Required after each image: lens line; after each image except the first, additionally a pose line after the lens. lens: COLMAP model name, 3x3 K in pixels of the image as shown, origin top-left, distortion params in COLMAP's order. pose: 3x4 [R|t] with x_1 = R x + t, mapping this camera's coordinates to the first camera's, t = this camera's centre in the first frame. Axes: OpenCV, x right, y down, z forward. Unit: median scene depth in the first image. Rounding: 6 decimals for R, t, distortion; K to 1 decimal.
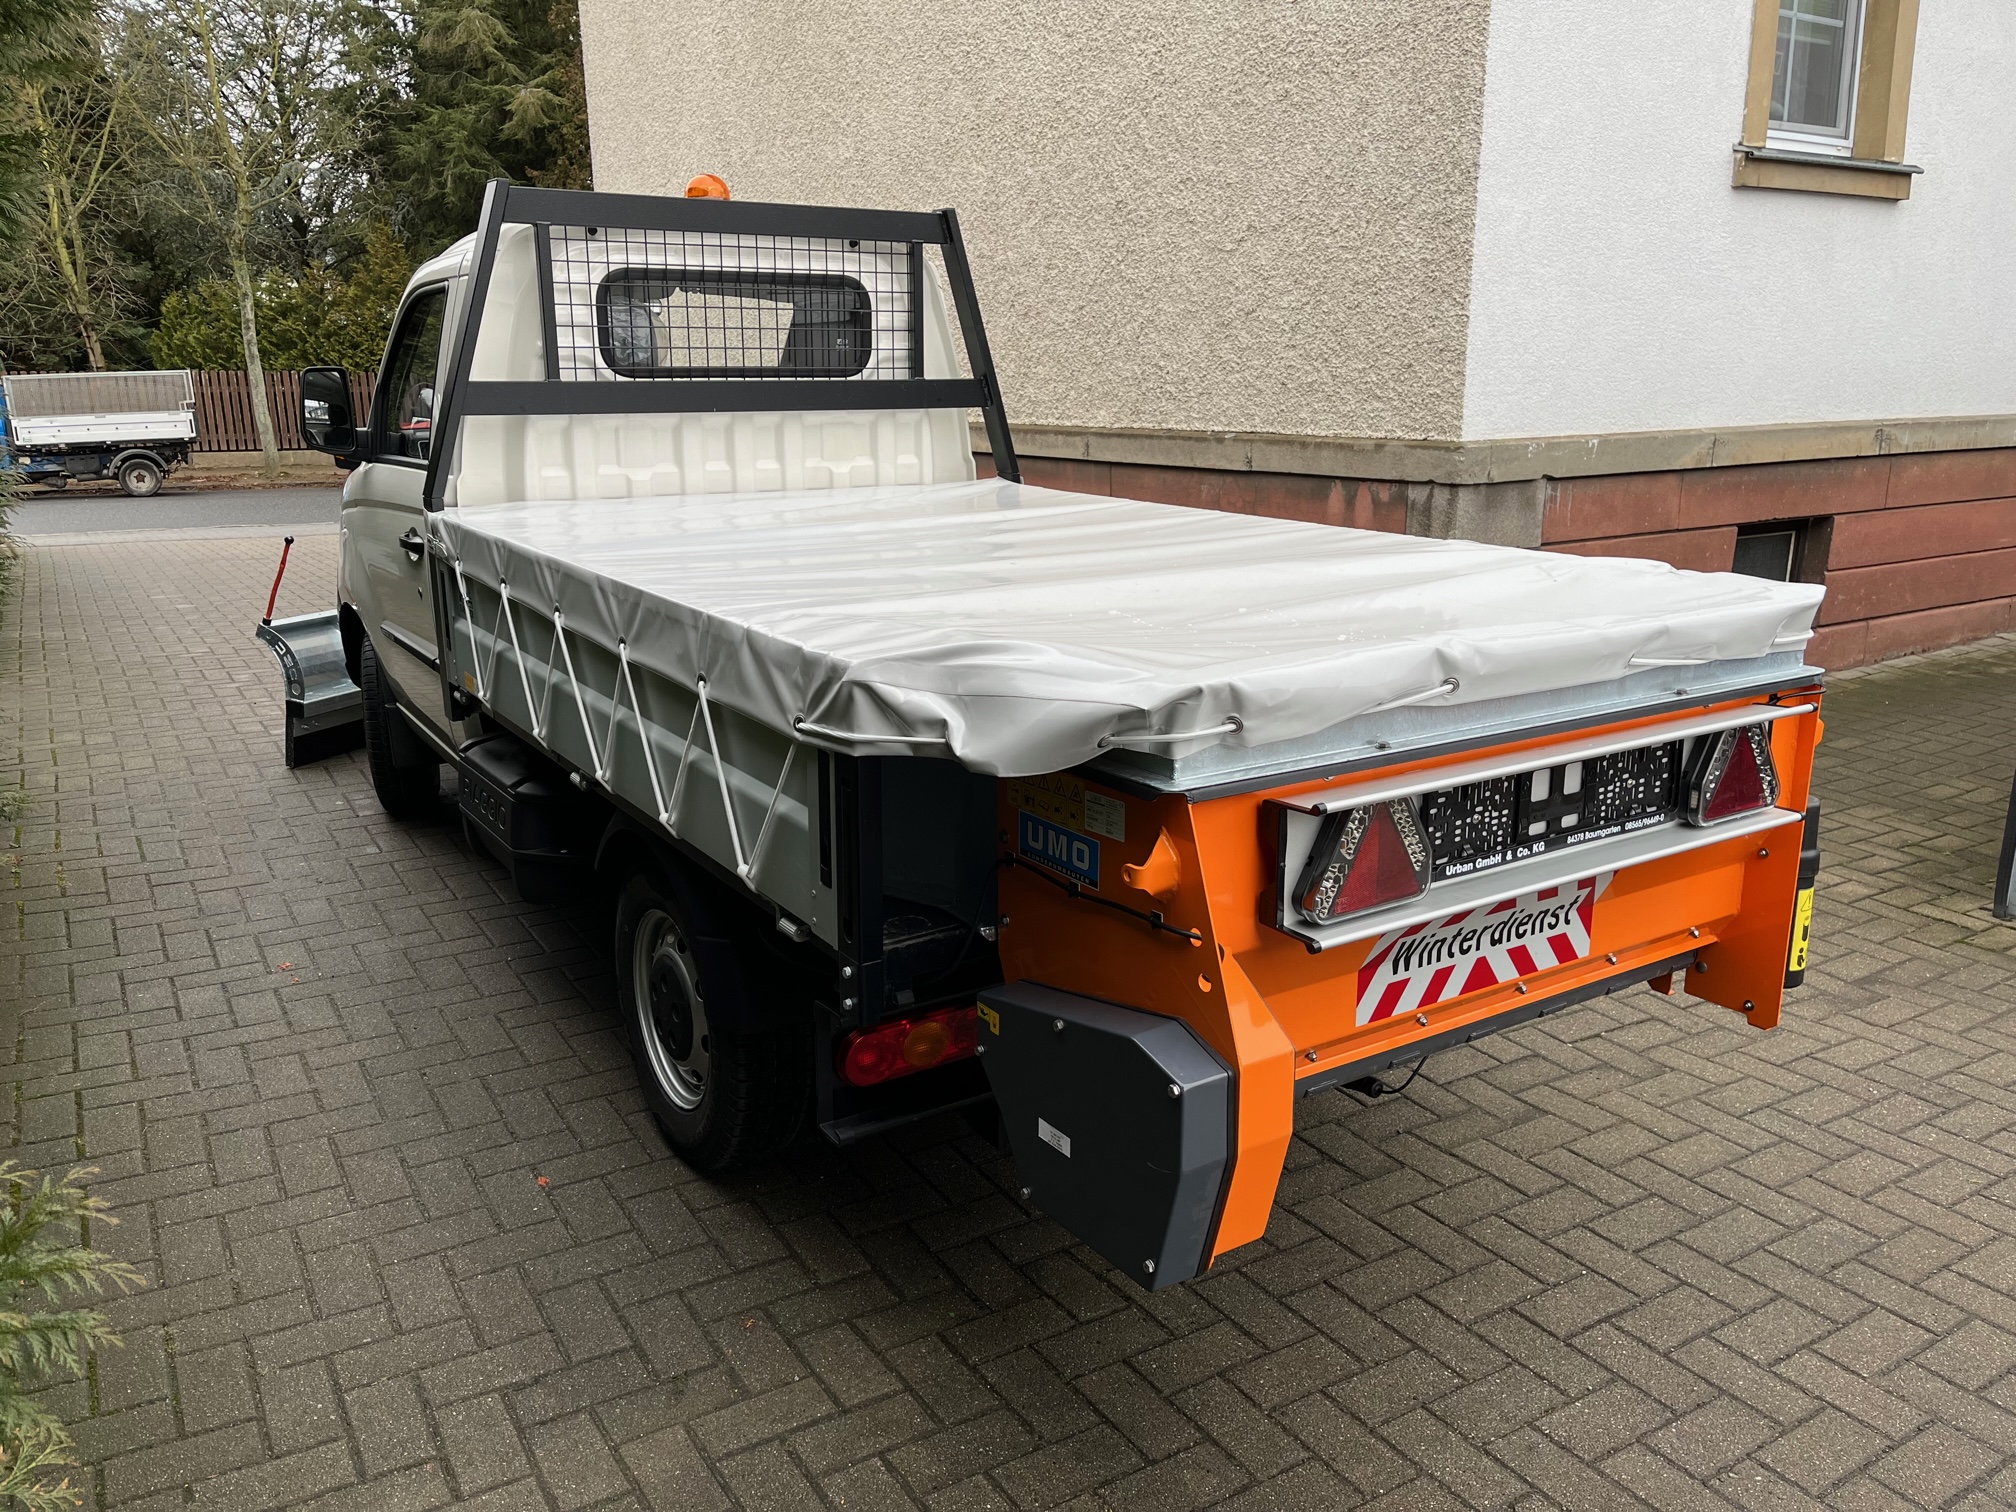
lens RADIAL K [[1510.9, 0, 1001.1], [0, 1510.9, 774.5], [0, 0, 1]] dist [0.027132, 0.000180]
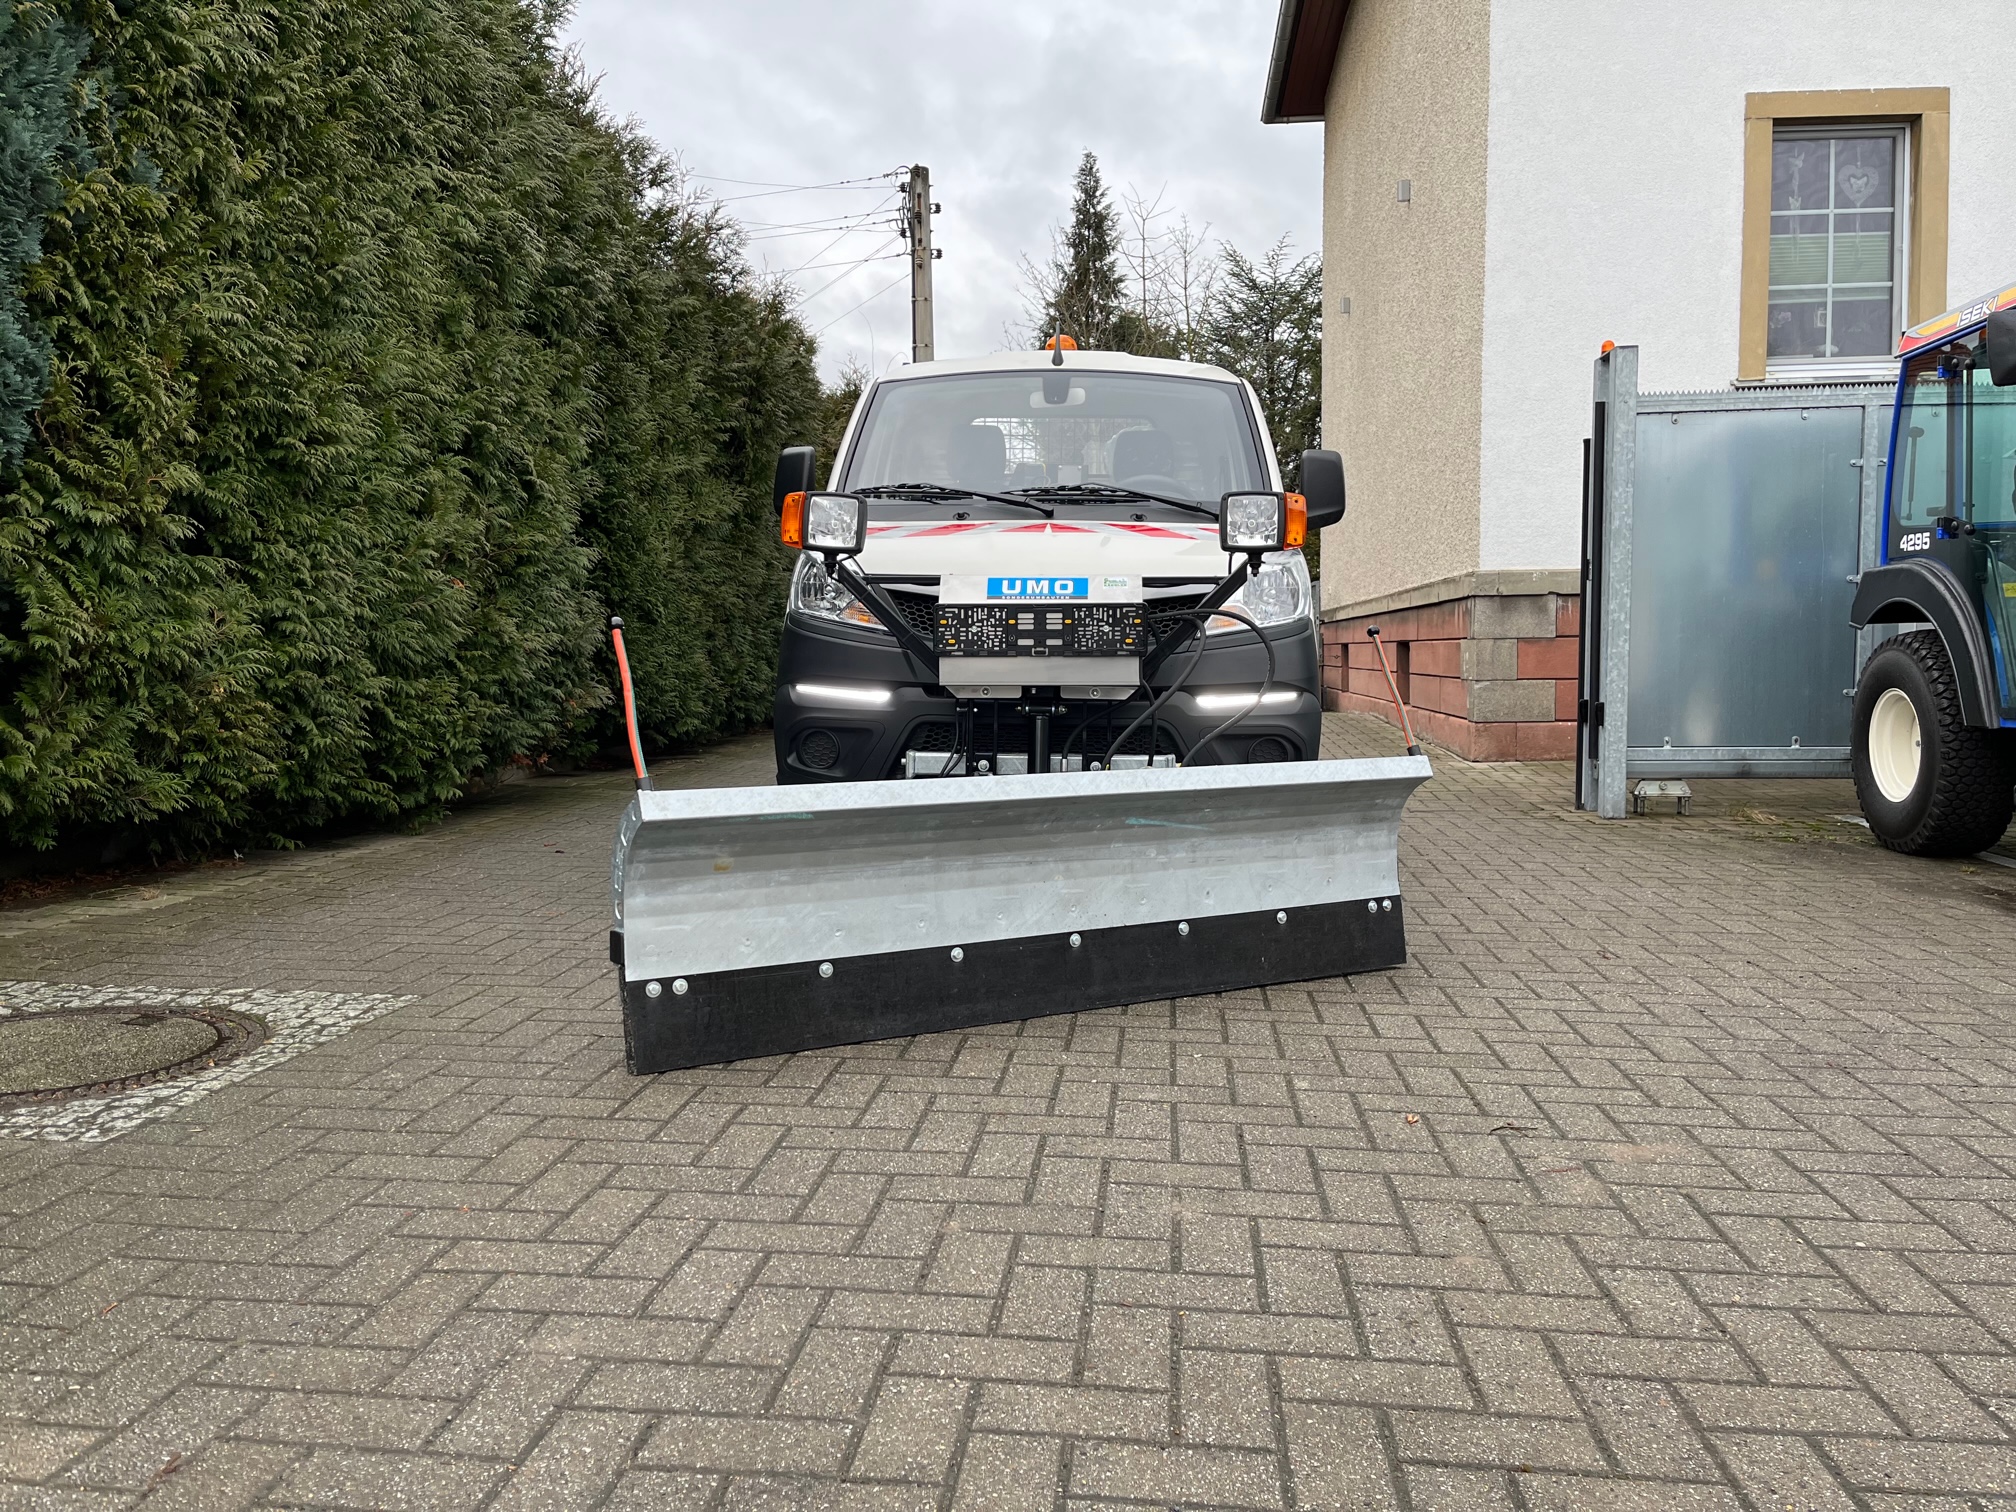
lens RADIAL K [[1518.8, 0, 1008.0], [0, 1518.8, 756.0], [0, 0, 1]] dist [0.075441, -0.115665]
pose [[0.789374, 0.045458, -0.612227, 1.254690], [-0.157350, 0.978923, -0.130195, 0.374762], [0.593405, 0.199106, 0.779889, -0.769846]]
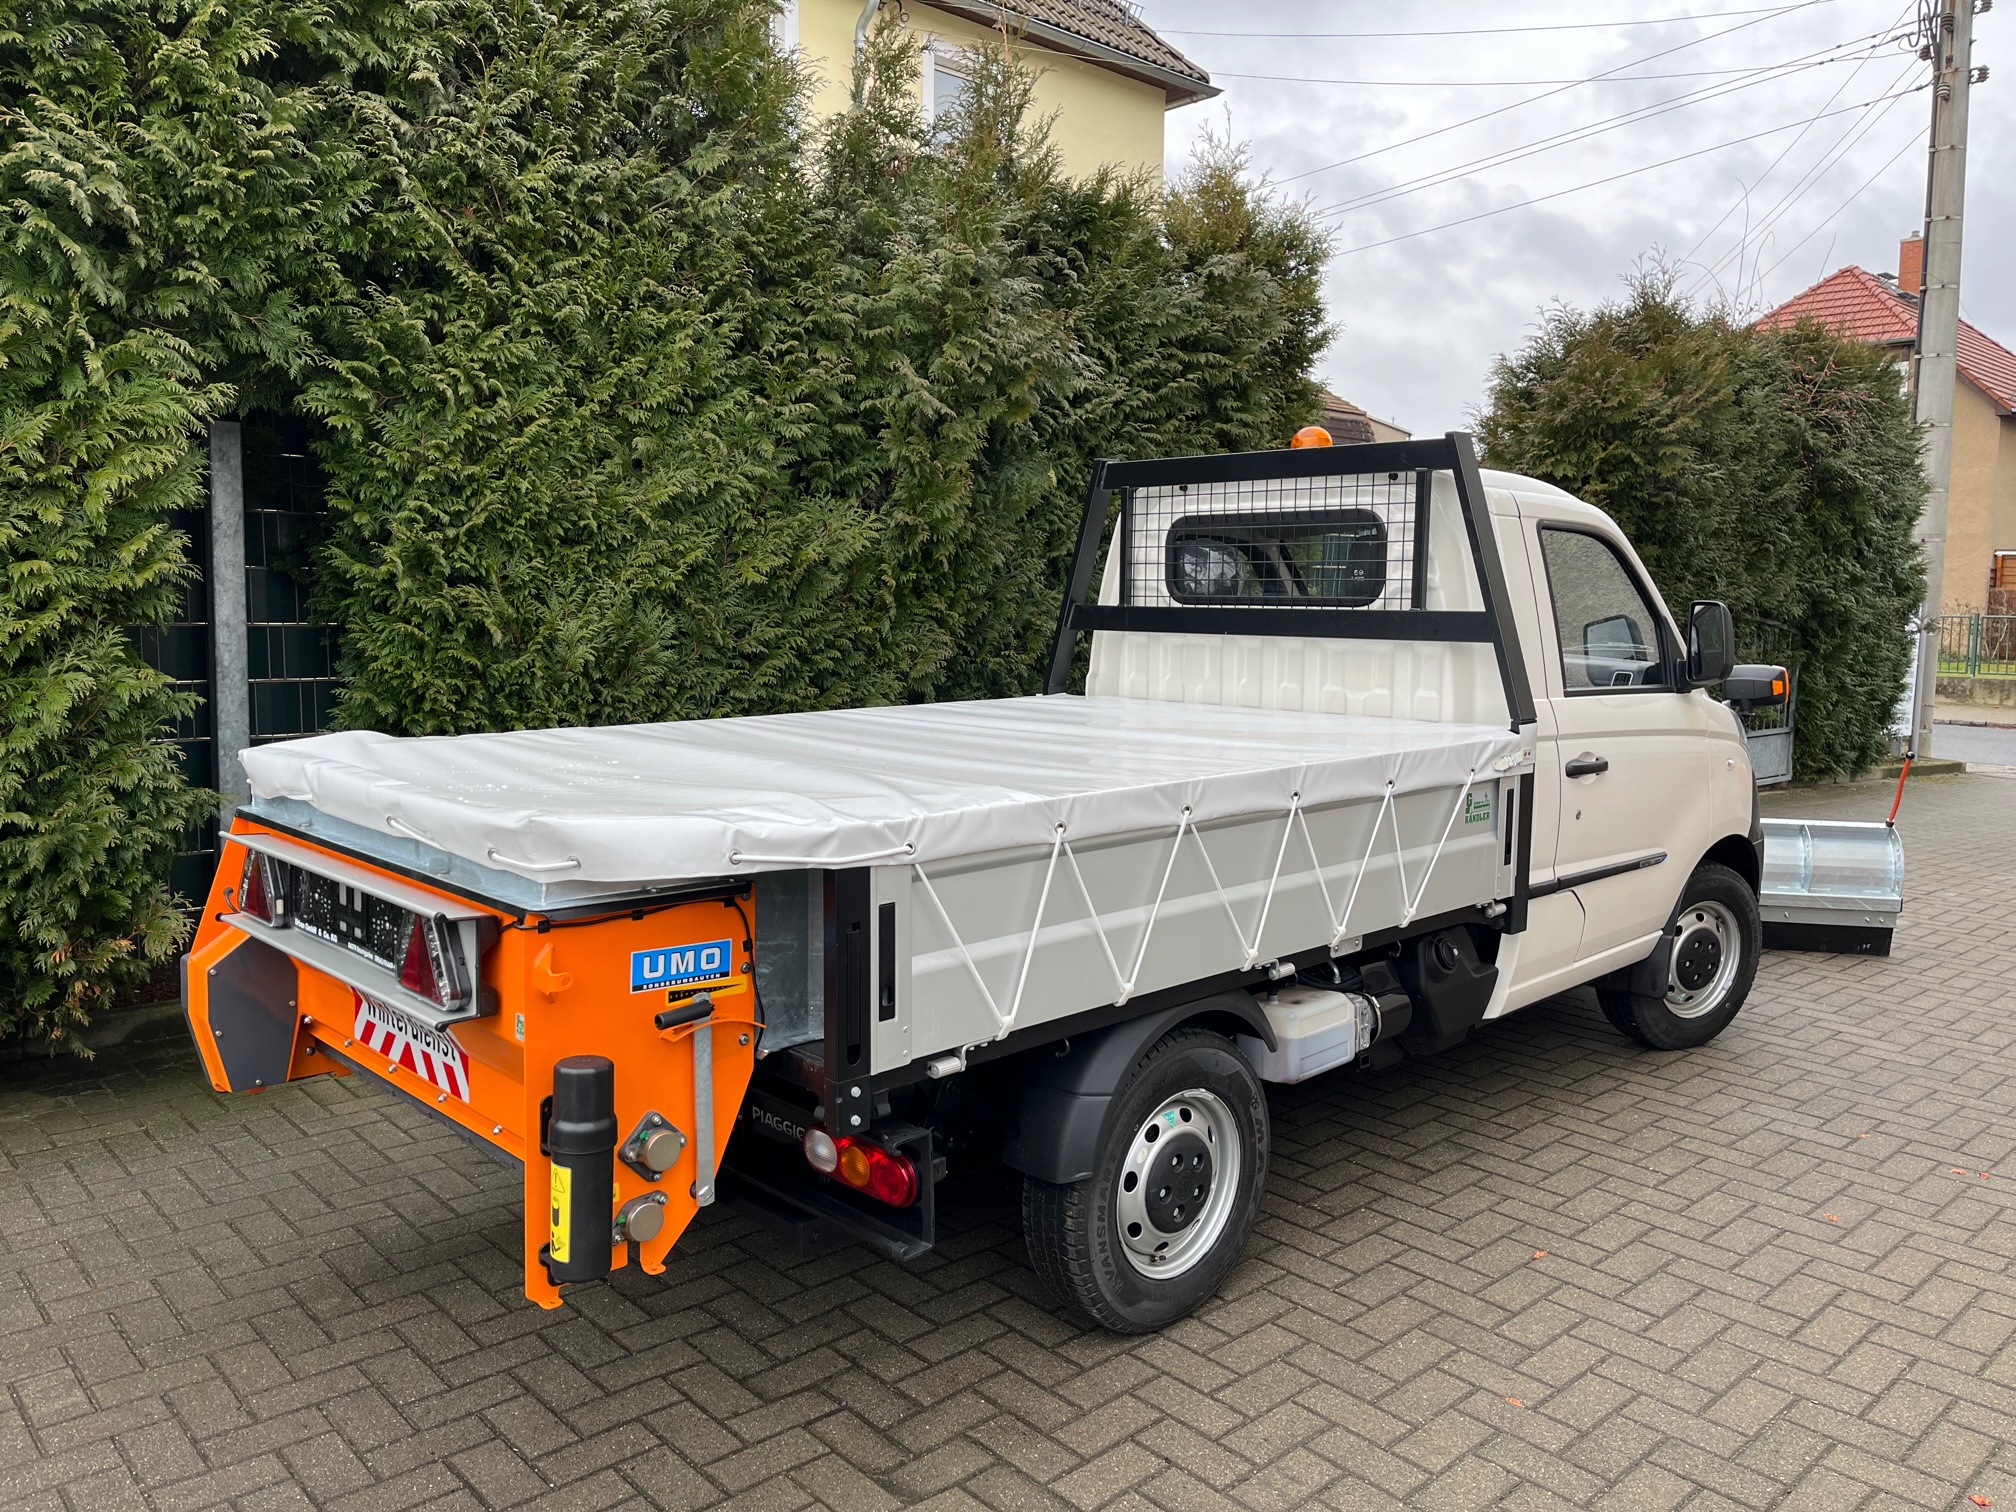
lens RADIAL K [[1543.7, 0, 1002.1], [0, 1543.7, 767.7], [0, 0, 1]] dist [0.020841, -0.000146]
pose [[0.185478, 0.115197, -0.975873, 0.858218], [-0.267748, 0.961453, 0.062606, -0.162496], [0.945468, 0.249676, 0.209172, 0.594897]]
